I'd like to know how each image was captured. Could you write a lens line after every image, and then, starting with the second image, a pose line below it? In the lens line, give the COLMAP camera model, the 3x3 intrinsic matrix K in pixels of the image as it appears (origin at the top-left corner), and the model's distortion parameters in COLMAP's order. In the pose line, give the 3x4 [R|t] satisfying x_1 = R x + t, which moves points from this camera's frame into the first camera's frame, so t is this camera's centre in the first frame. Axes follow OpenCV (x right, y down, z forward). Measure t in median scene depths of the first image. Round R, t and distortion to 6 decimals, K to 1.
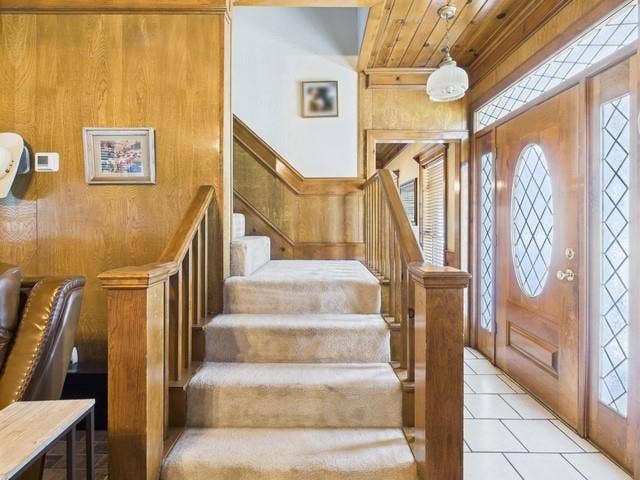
lens RADIAL K [[335.8, 0, 318.8], [0, 335.8, 223.9], [0, 0, 1]] dist [0.000747, 0.000188]
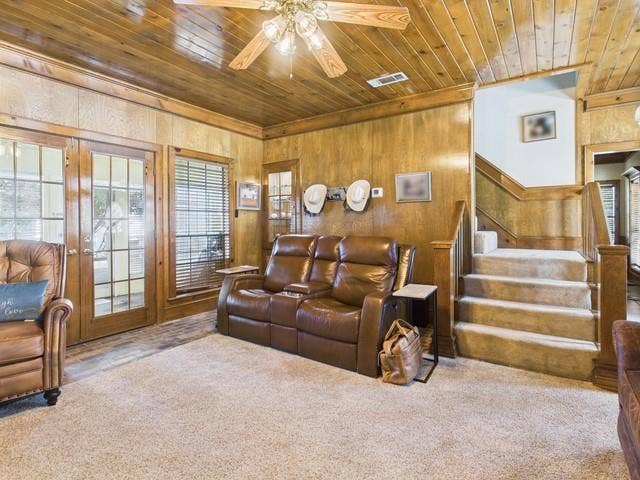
lens RADIAL K [[335.8, 0, 318.8], [0, 335.8, 223.9], [0, 0, 1]] dist [0.000747, 0.000188]
pose [[0.830066, -0.004786, -0.557645, 0.019864], [0.005319, 0.999986, -0.000666, 0.003391], [0.557640, -0.002413, 0.830079, -0.589961]]
